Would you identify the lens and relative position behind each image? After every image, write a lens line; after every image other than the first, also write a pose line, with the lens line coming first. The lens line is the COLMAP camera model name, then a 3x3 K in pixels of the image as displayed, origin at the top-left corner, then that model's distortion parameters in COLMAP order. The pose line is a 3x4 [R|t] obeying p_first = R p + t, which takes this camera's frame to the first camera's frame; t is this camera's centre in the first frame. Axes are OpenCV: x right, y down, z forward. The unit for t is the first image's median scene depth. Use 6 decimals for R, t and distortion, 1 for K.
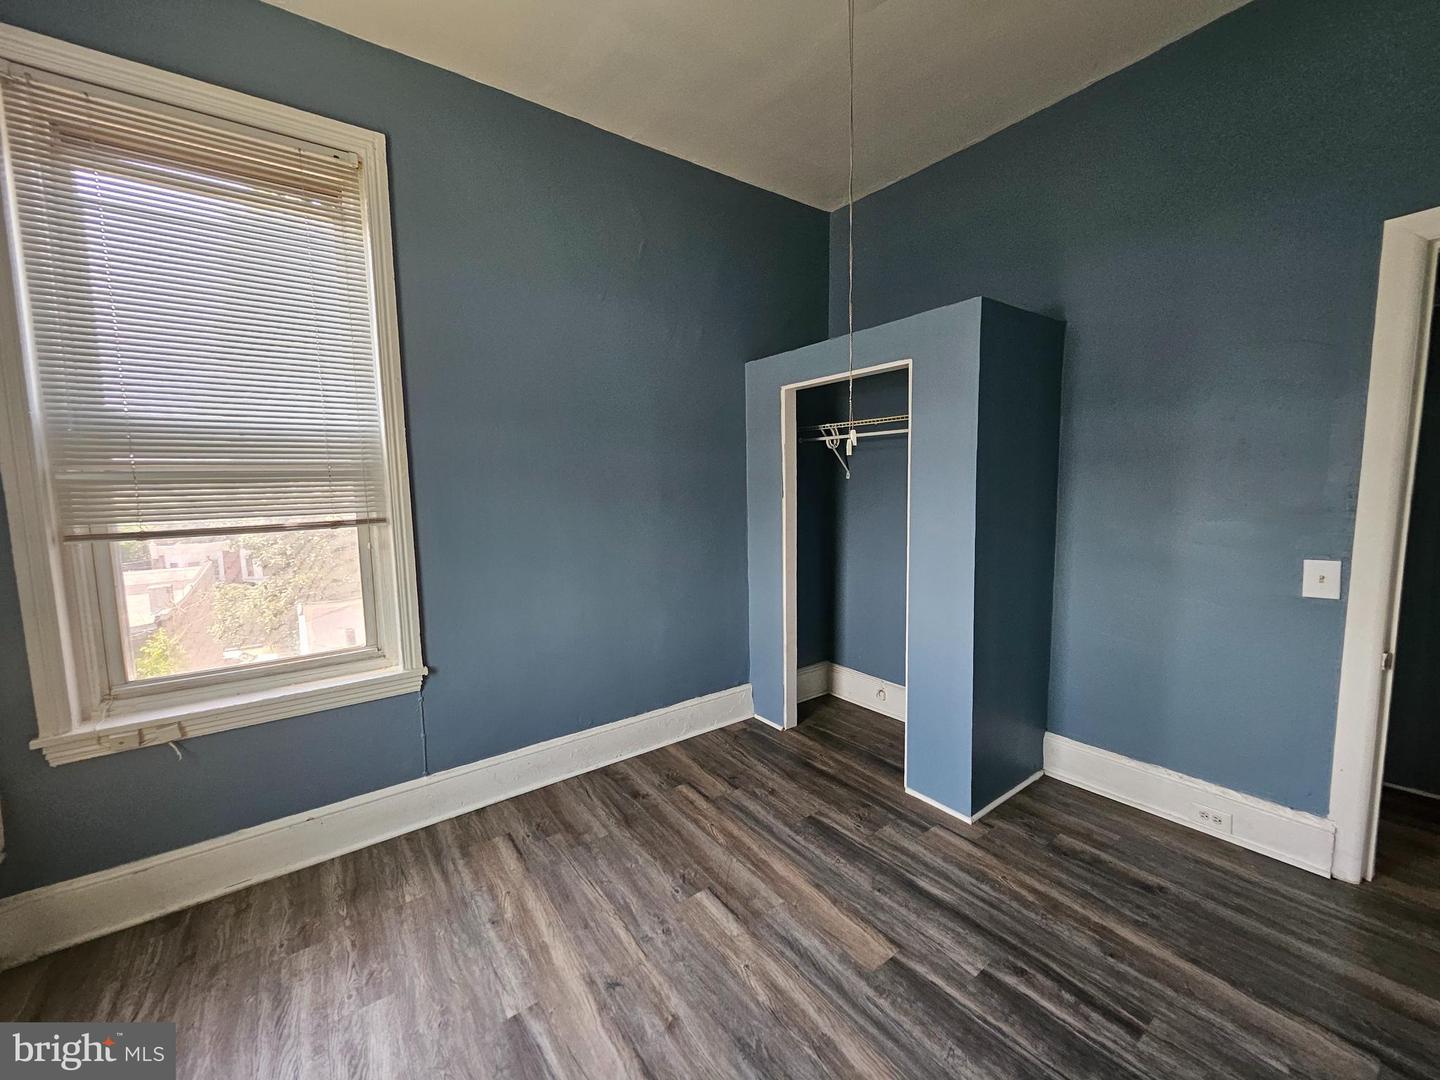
lens RADIAL K [[561.2, 0, 714.1], [0, 561.2, 533.3], [0, 0, 1]] dist [0.000271, -0.000071]
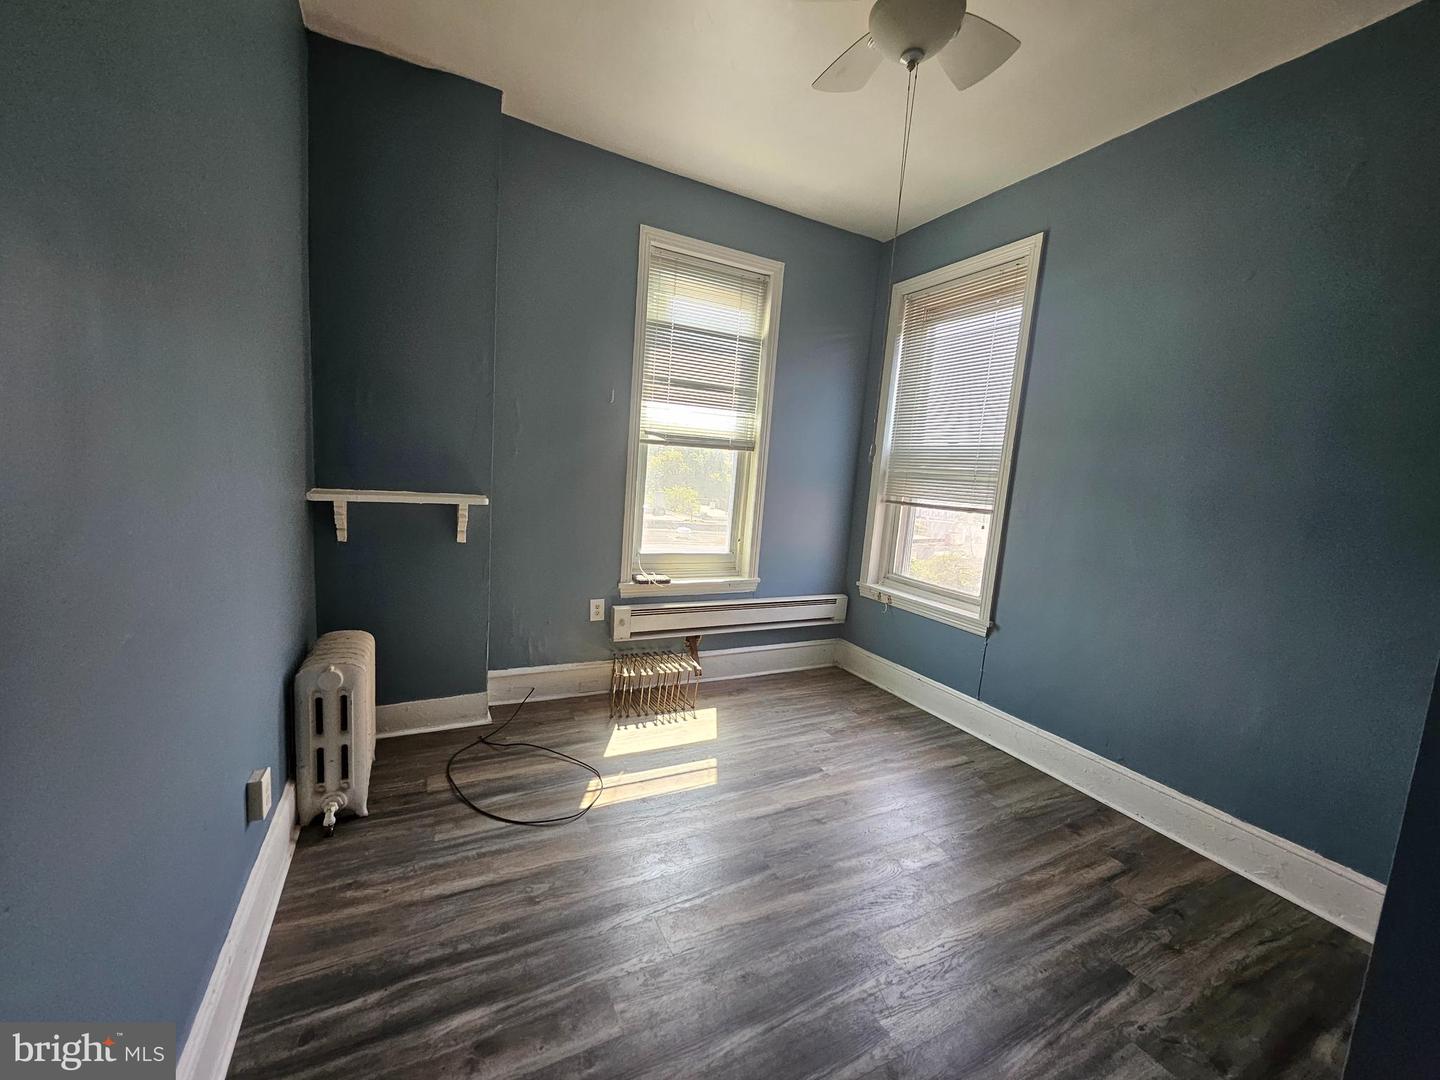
lens RADIAL K [[561.2, 0, 711.7], [0, 561.2, 540.3], [0, 0, 1]] dist [0.000271, -0.000071]
pose [[-0.149628, 0.136341, -0.979297, 0.914177], [-0.155652, 0.974849, 0.159504, -0.068442], [0.976414, 0.176296, -0.124643, 0.490465]]
